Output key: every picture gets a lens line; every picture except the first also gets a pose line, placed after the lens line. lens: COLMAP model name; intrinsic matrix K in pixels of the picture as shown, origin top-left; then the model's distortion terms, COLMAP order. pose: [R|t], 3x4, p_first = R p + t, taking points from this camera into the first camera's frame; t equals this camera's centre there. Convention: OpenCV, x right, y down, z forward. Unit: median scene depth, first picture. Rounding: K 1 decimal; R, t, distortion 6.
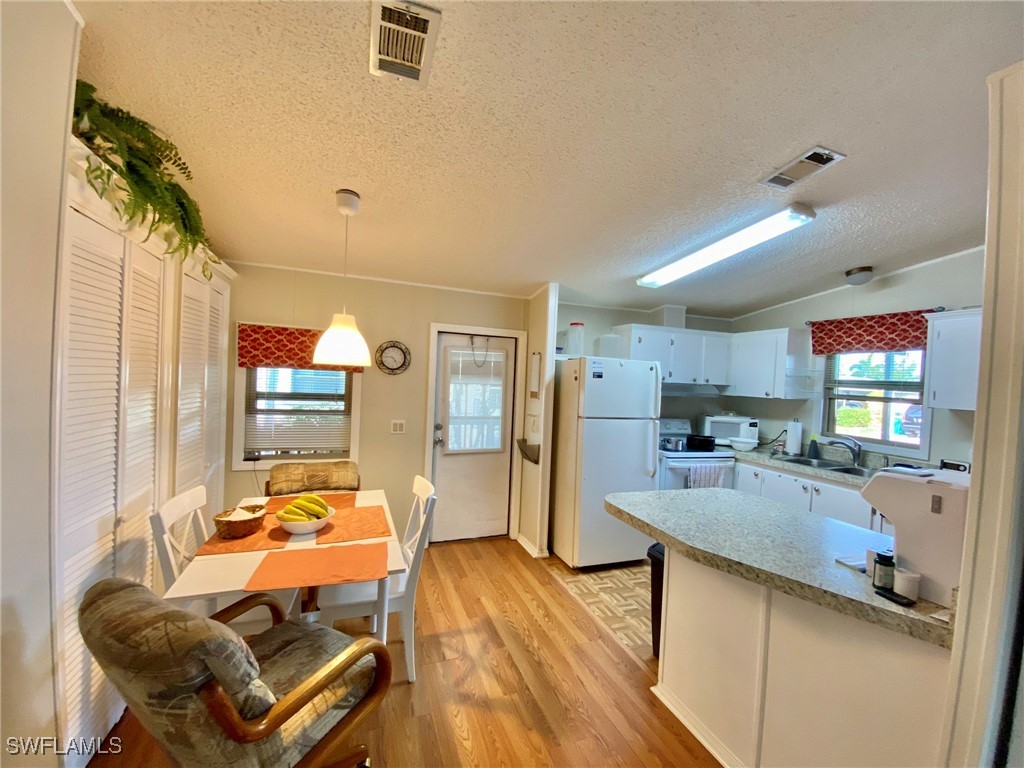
lens RADIAL K [[413.7, 0, 506.7], [0, 413.7, 387.1], [0, 0, 1]] dist [0.001371, -0.002868]
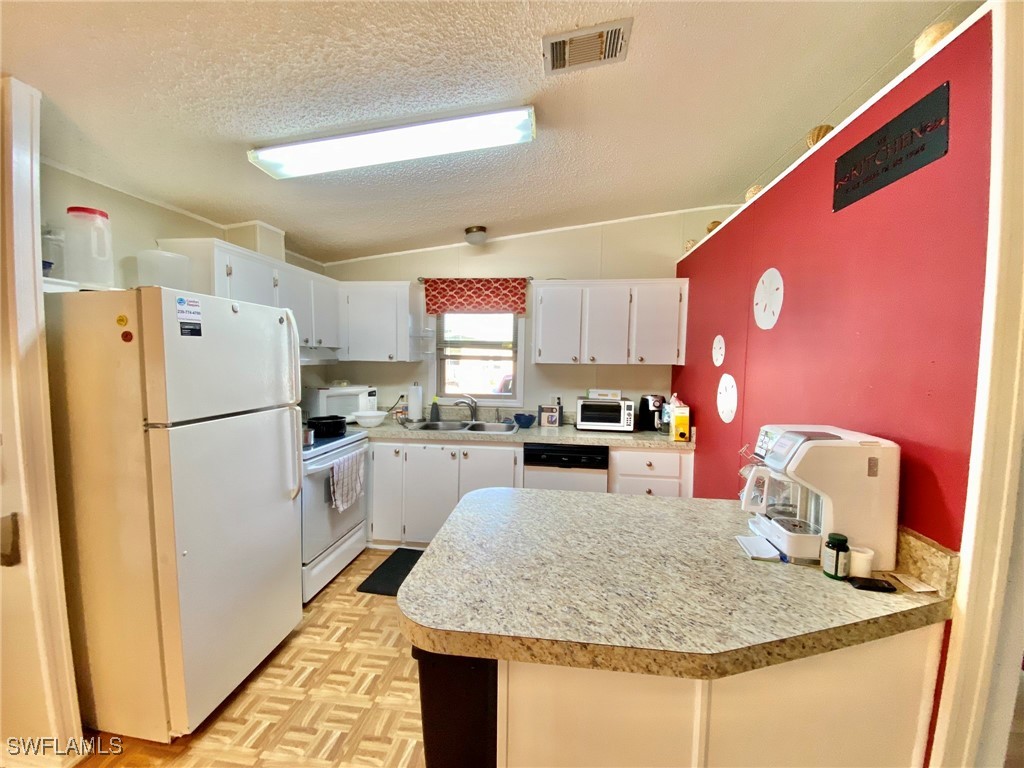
lens RADIAL K [[413.7, 0, 519.7], [0, 413.7, 389.4], [0, 0, 1]] dist [0.001371, -0.002868]
pose [[0.437534, -0.107034, 0.892809, -0.038400], [0.024712, 0.993947, 0.107048, -0.002310], [-0.898862, -0.024774, 0.437530, 0.452264]]
